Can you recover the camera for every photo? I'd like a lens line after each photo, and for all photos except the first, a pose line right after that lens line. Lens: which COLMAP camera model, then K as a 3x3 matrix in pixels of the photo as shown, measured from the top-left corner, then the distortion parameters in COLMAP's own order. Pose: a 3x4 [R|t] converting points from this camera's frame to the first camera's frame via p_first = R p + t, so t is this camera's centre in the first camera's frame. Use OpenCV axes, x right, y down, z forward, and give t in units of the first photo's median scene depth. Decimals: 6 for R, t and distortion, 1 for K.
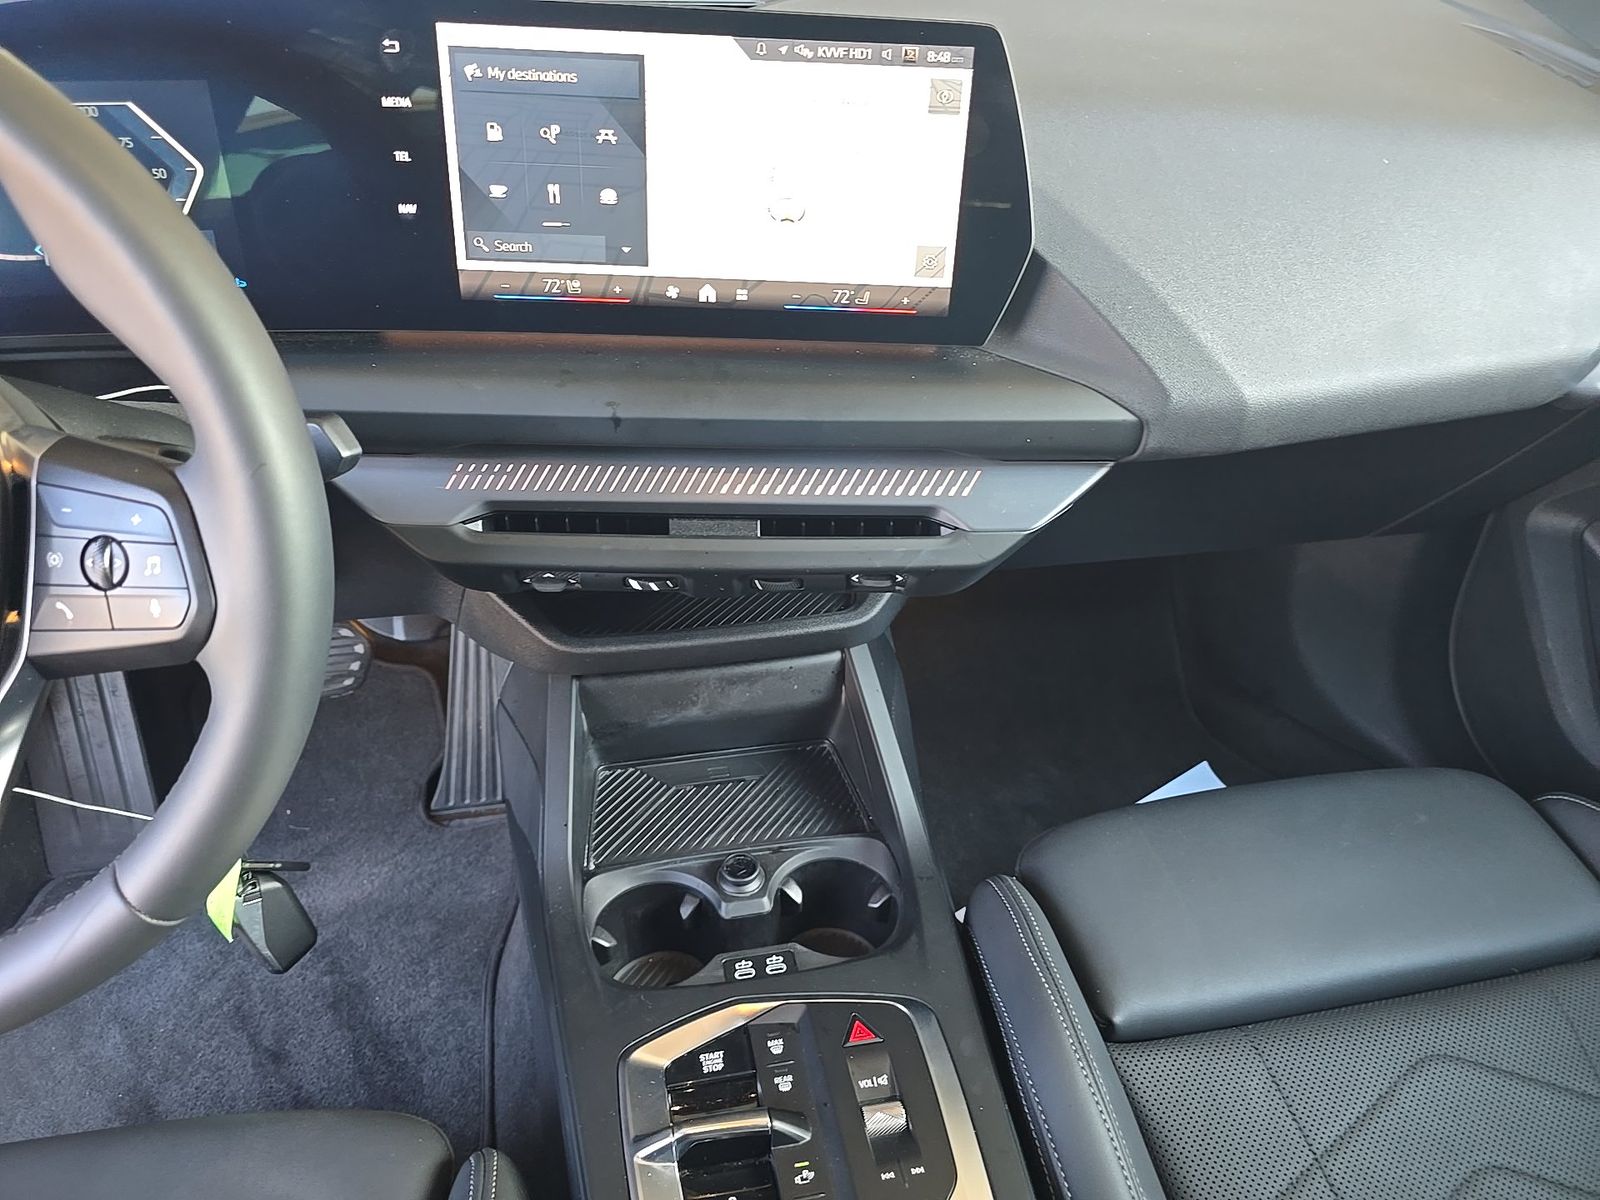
lens RADIAL K [[1141.9, 0, 795.8], [0, 1141.9, 597.6], [0, 0, 1]] dist [-0.009219, -0.028834]
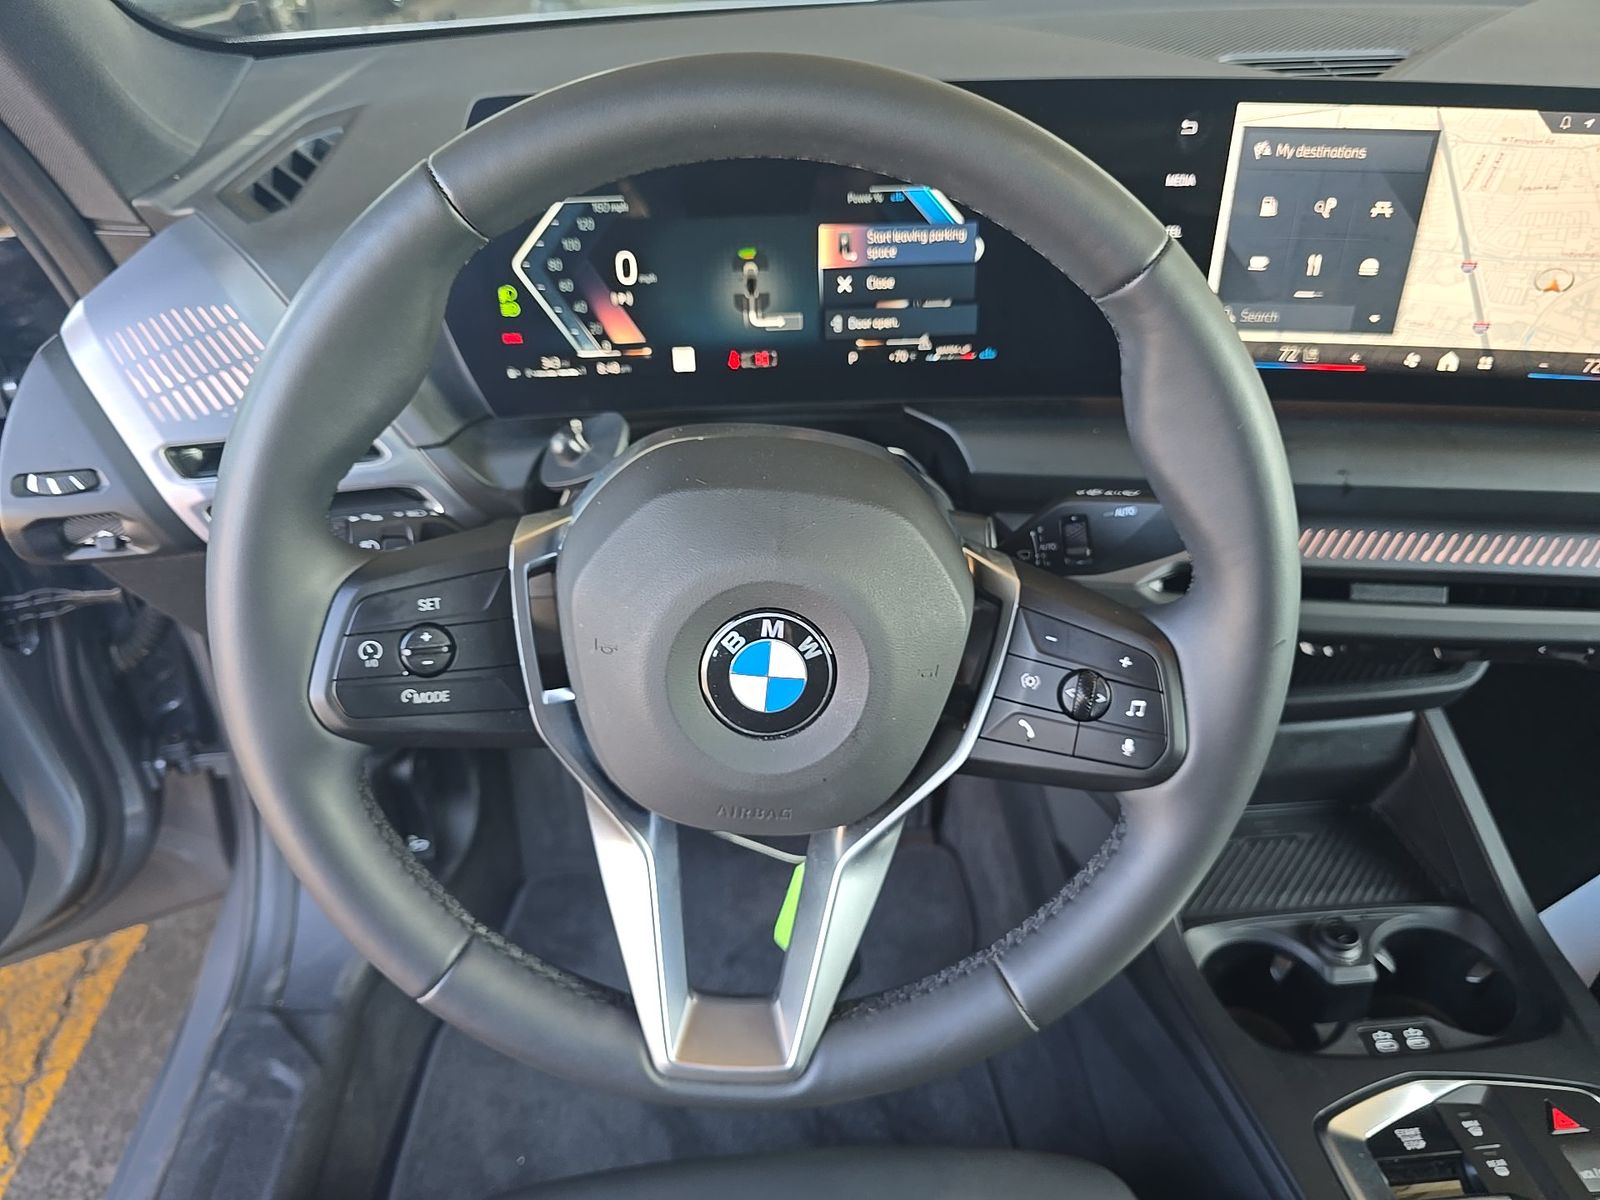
lens RADIAL K [[1141.9, 0, 793.7], [0, 1141.9, 597.7], [0, 0, 1]] dist [-0.009219, -0.028834]
pose [[0.983731, 0.033215, -0.176548, -0.448771], [-0.035330, 0.999337, -0.008847, -0.033367], [0.176137, 0.014940, 0.984252, -0.062630]]
